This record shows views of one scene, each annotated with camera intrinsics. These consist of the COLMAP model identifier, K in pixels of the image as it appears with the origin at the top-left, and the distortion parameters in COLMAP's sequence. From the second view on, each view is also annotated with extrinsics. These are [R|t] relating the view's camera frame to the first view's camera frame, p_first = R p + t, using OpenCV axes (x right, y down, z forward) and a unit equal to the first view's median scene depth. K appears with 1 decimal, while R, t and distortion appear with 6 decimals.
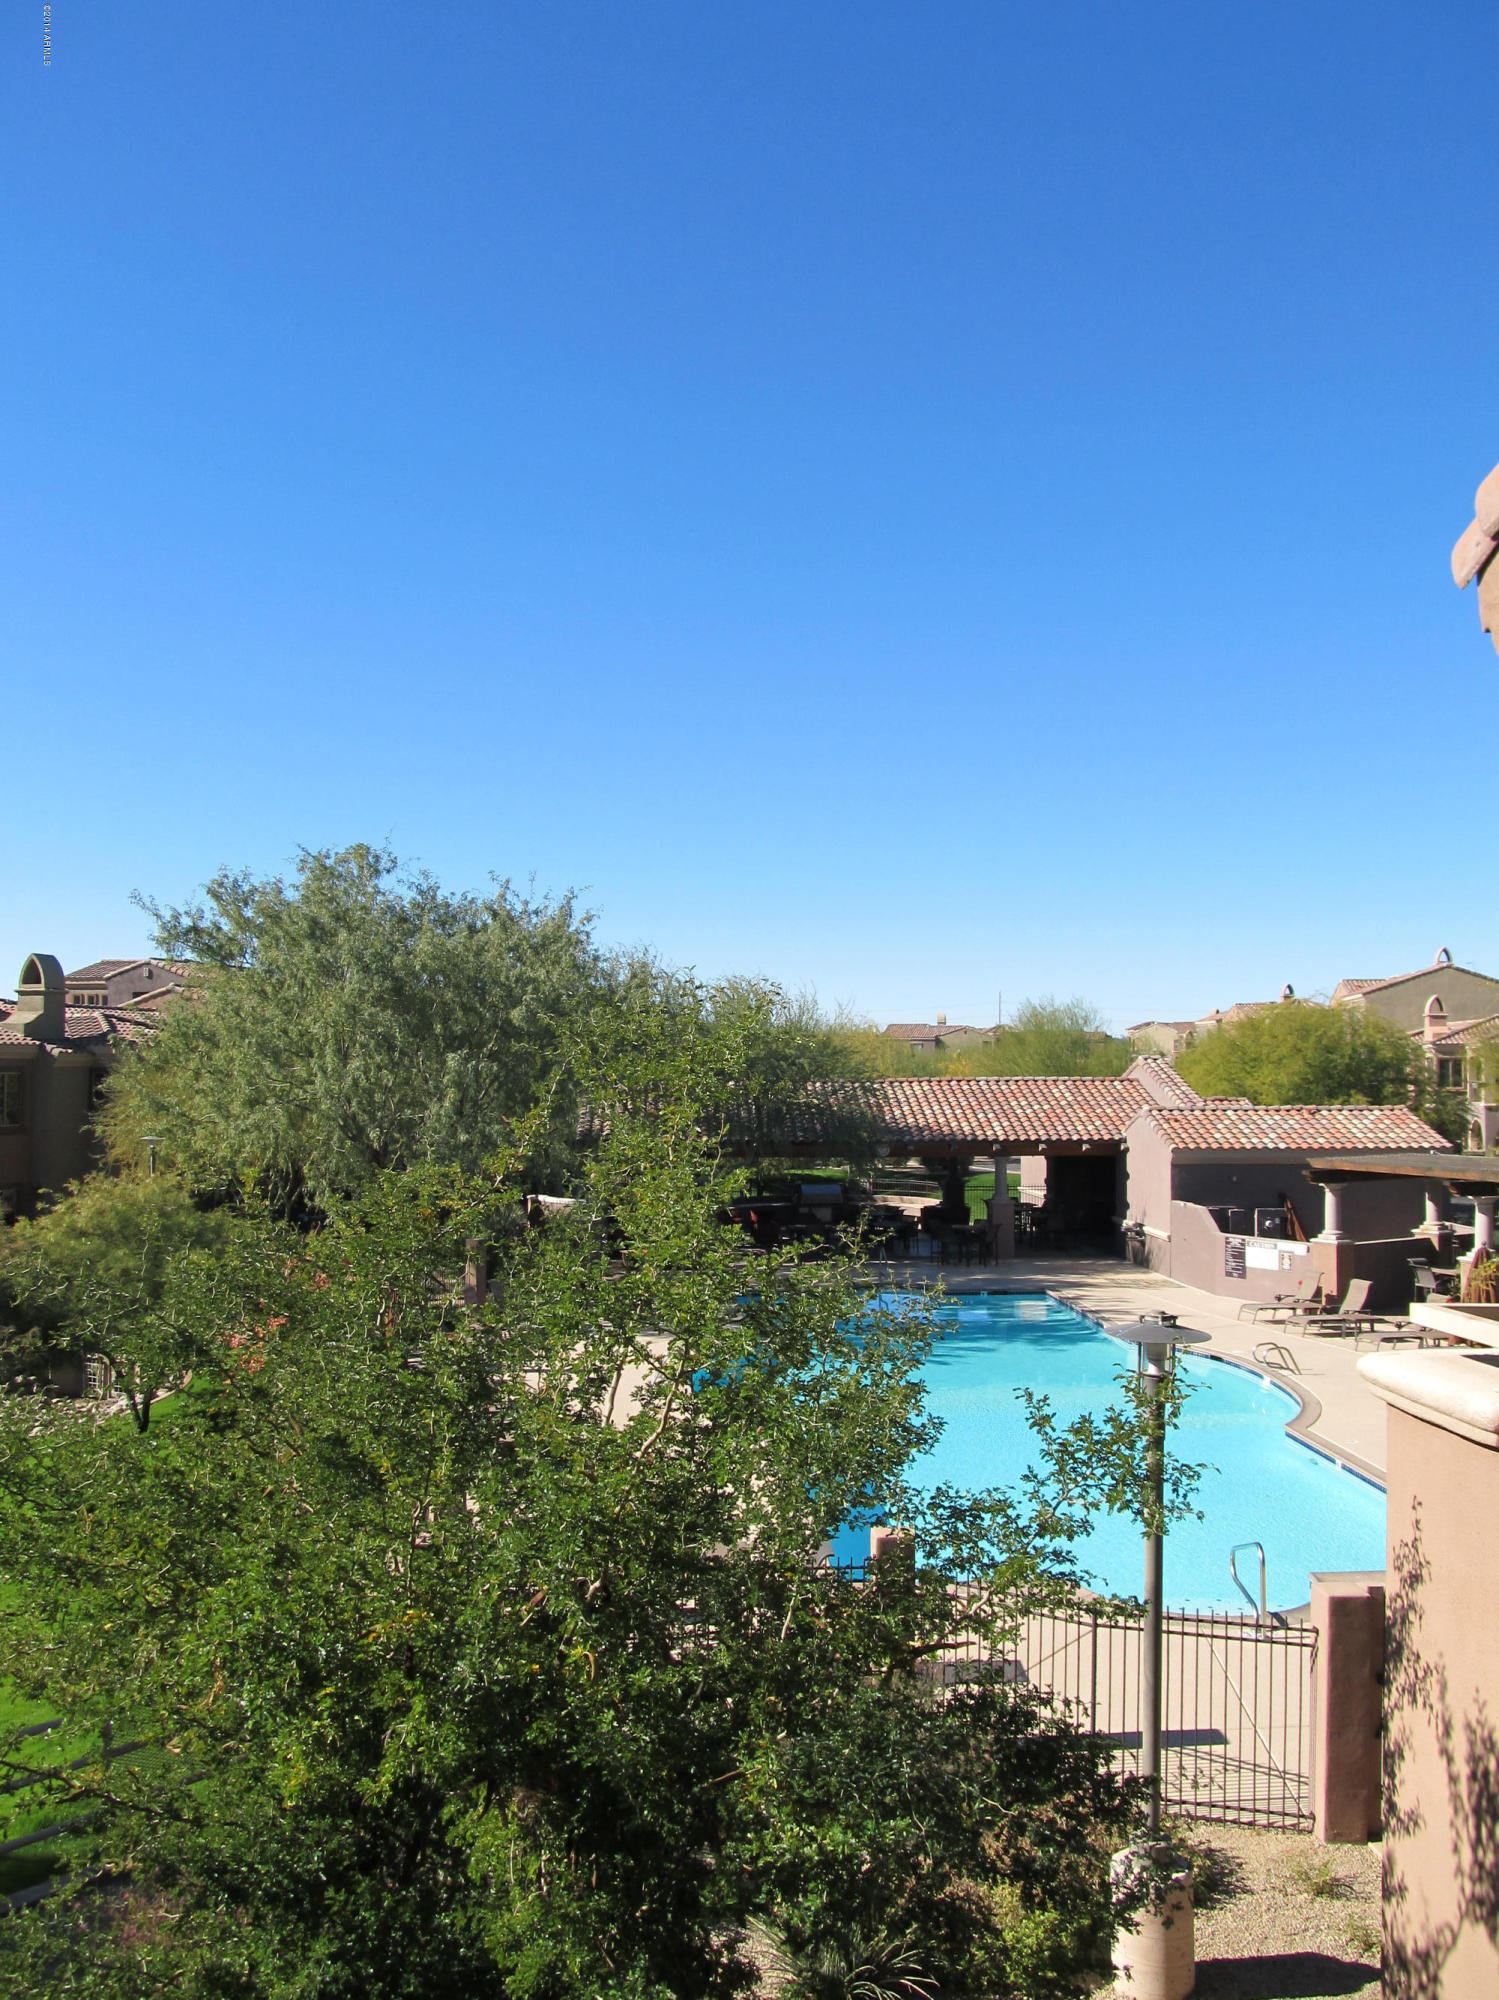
lens RADIAL K [[1646.1, 0, 749.5], [0, 1646.1, 1000.0], [0, 0, 1]] dist [-0.088518, 0.045389]
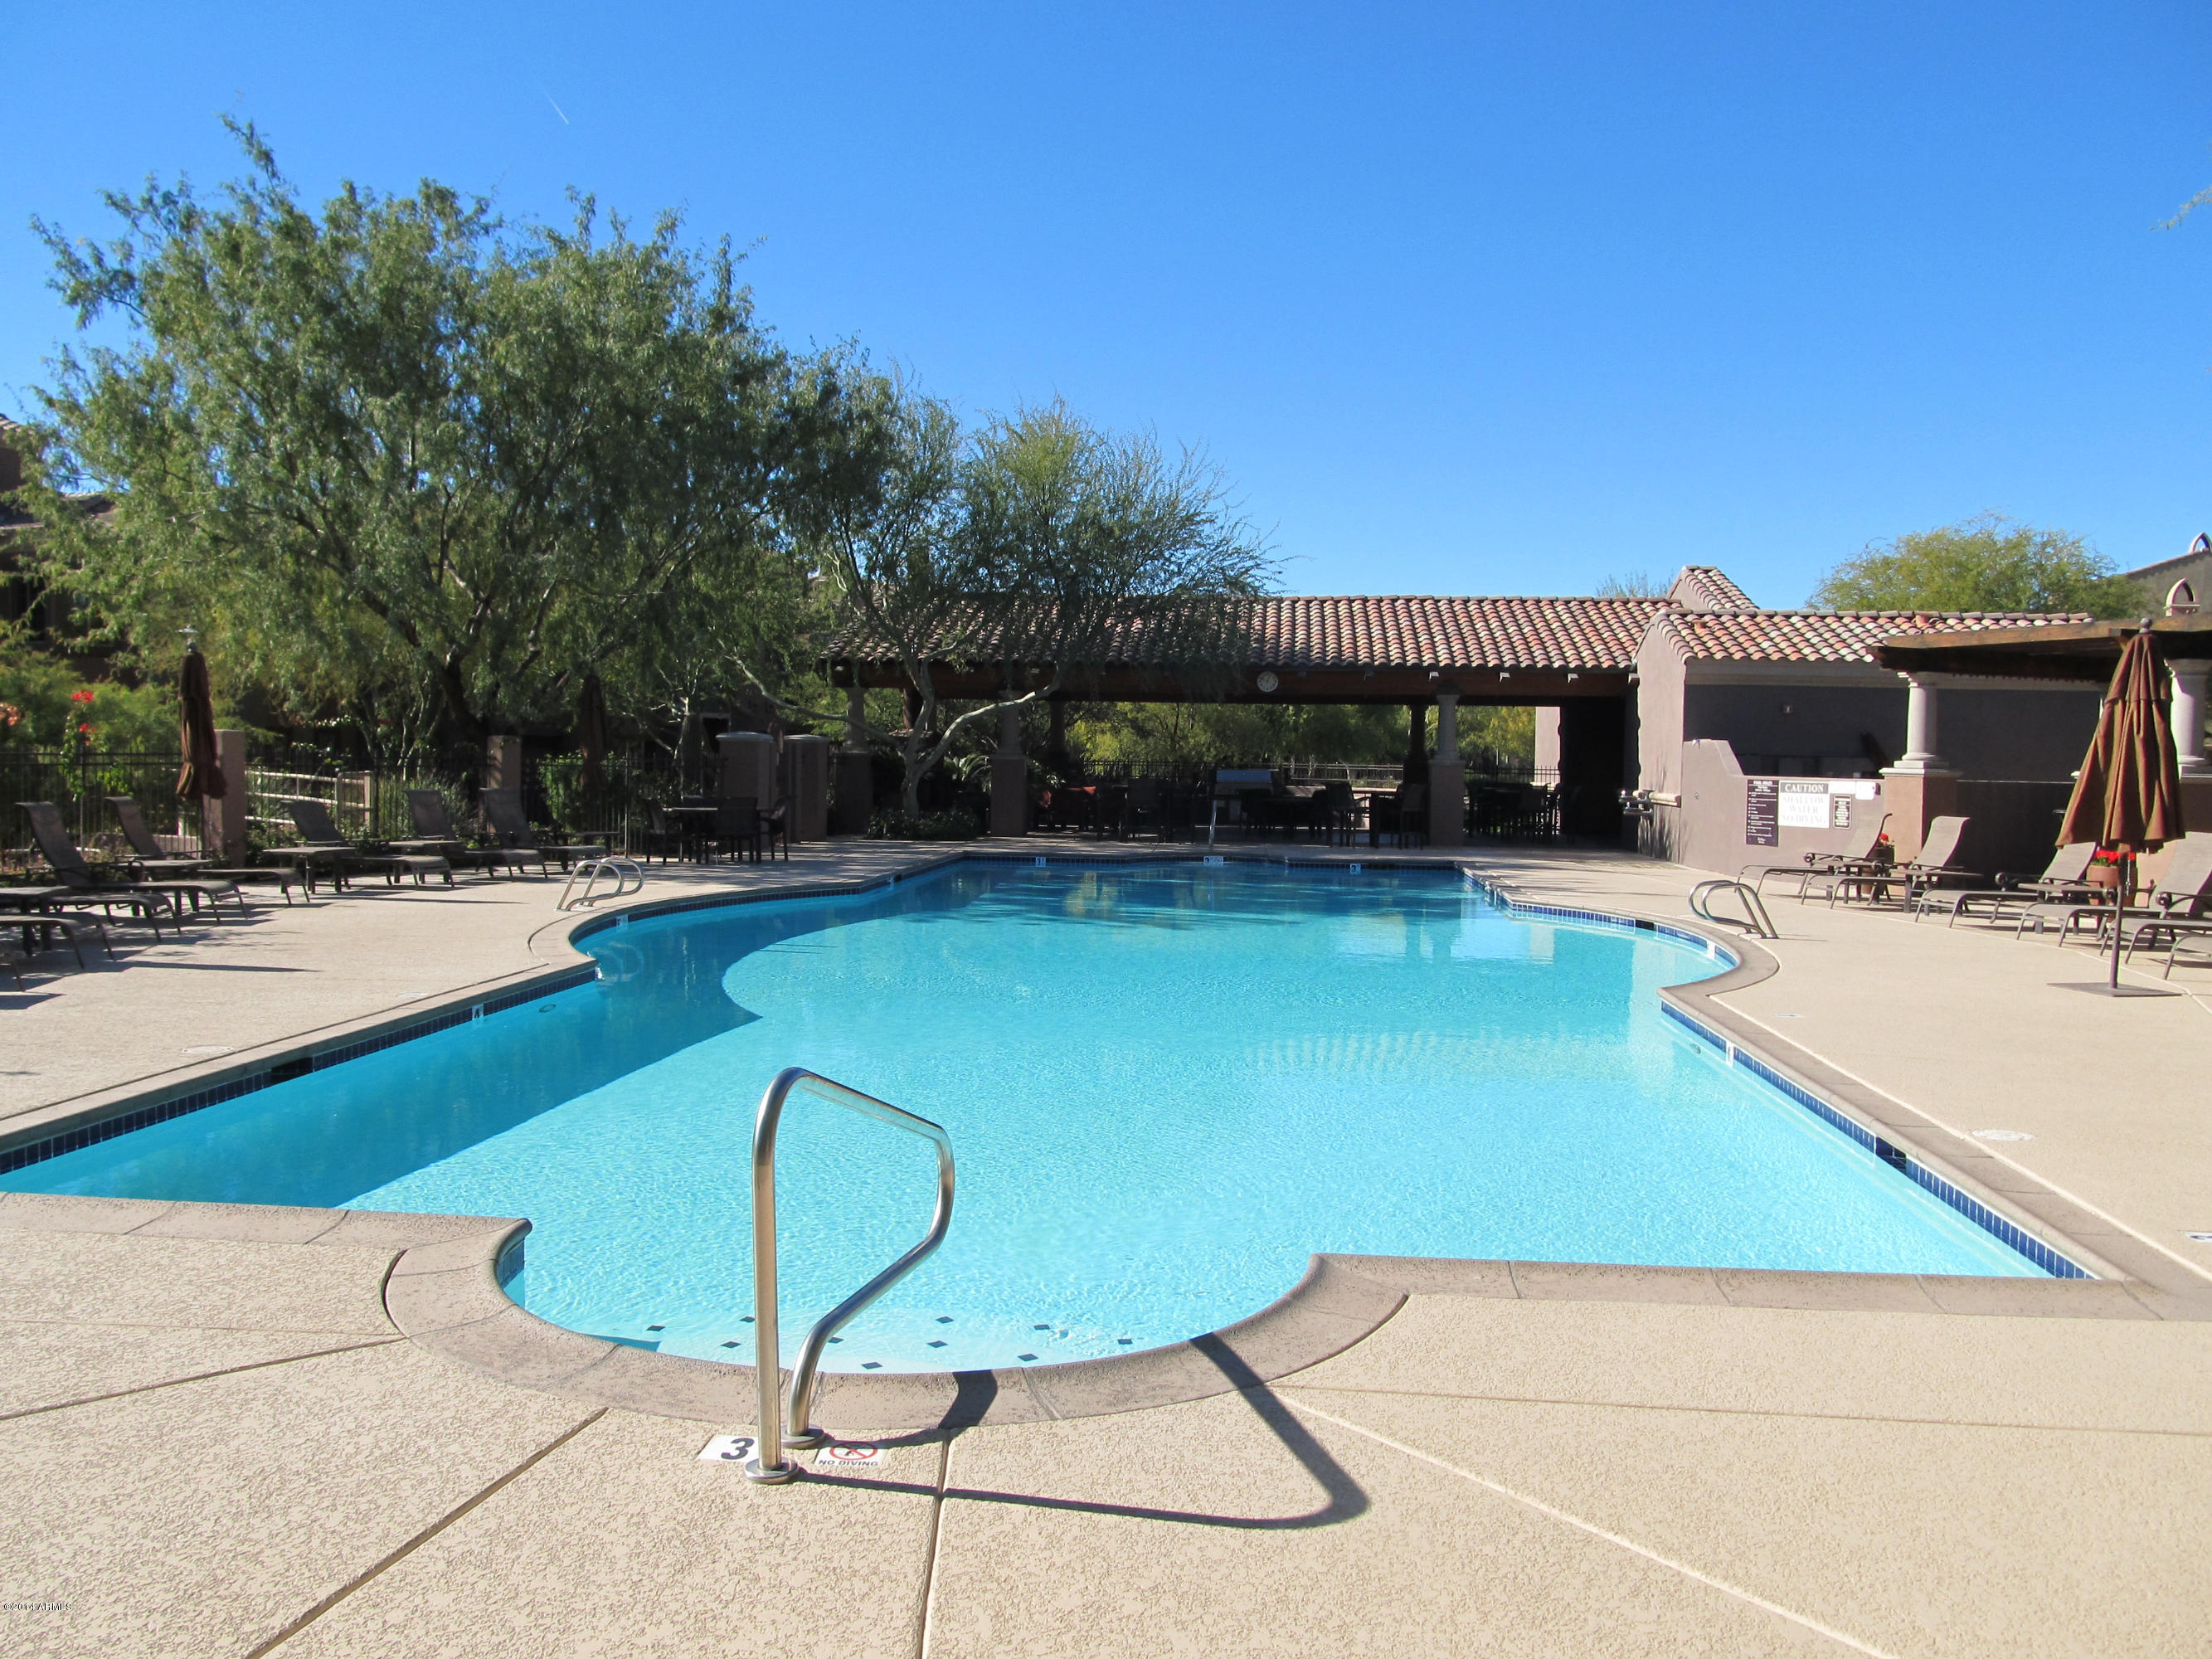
lens RADIAL K [[1820.7, 0, 1124.0], [0, 1820.7, 818.3], [0, 0, 1]] dist [-0.088518, 0.045389]
pose [[0.988714, 0.017758, -0.148759, 0.160543], [-0.007209, 0.997439, 0.071155, 0.112479], [0.149641, -0.069279, 0.986310, 0.299582]]
